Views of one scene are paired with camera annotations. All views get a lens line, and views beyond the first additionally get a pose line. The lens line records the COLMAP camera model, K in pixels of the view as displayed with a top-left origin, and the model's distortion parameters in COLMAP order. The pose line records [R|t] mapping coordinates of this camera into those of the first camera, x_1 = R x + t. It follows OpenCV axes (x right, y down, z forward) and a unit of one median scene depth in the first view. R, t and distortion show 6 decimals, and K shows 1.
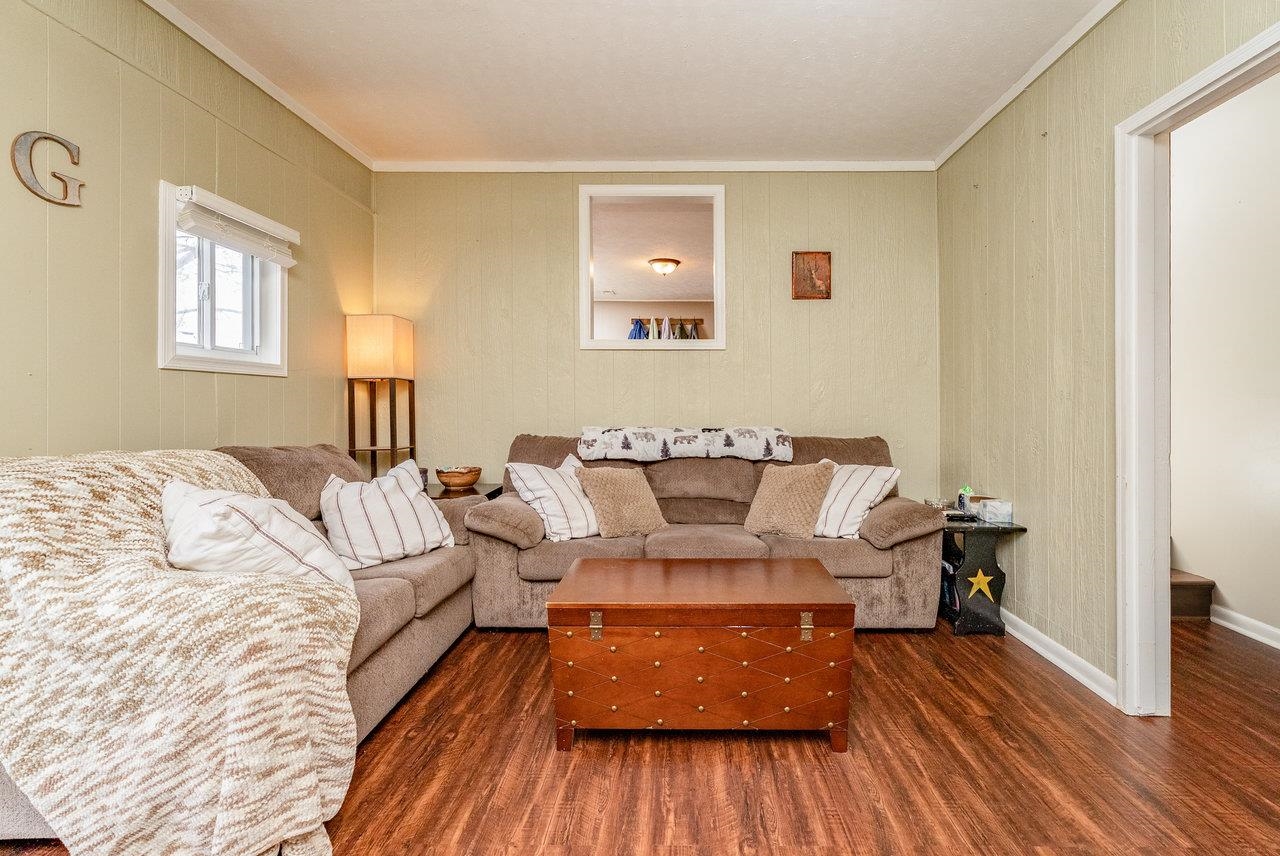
lens RADIAL K [[584.4, 0, 633.6], [0, 584.4, 409.4], [0, 0, 1]] dist [0.002881, 0.000500]
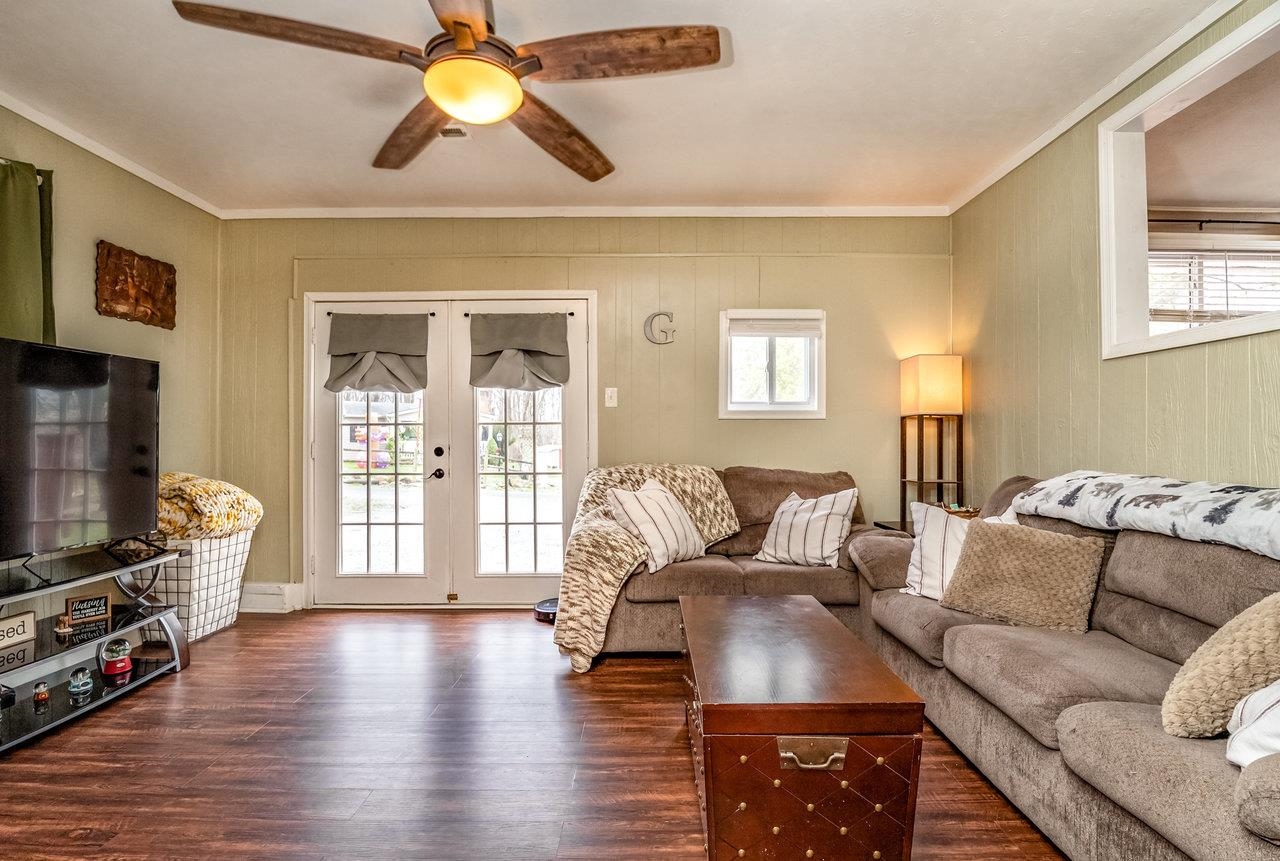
lens RADIAL K [[557.3, 0, 642.8], [0, 557.3, 441.8], [0, 0, 1]] dist [-0.000577, 0.000012]
pose [[0.063060, 0.001216, -0.998009, 0.597967], [-0.005733, 0.999983, 0.000857, -0.001826], [0.997993, 0.005668, 0.063066, 0.481800]]
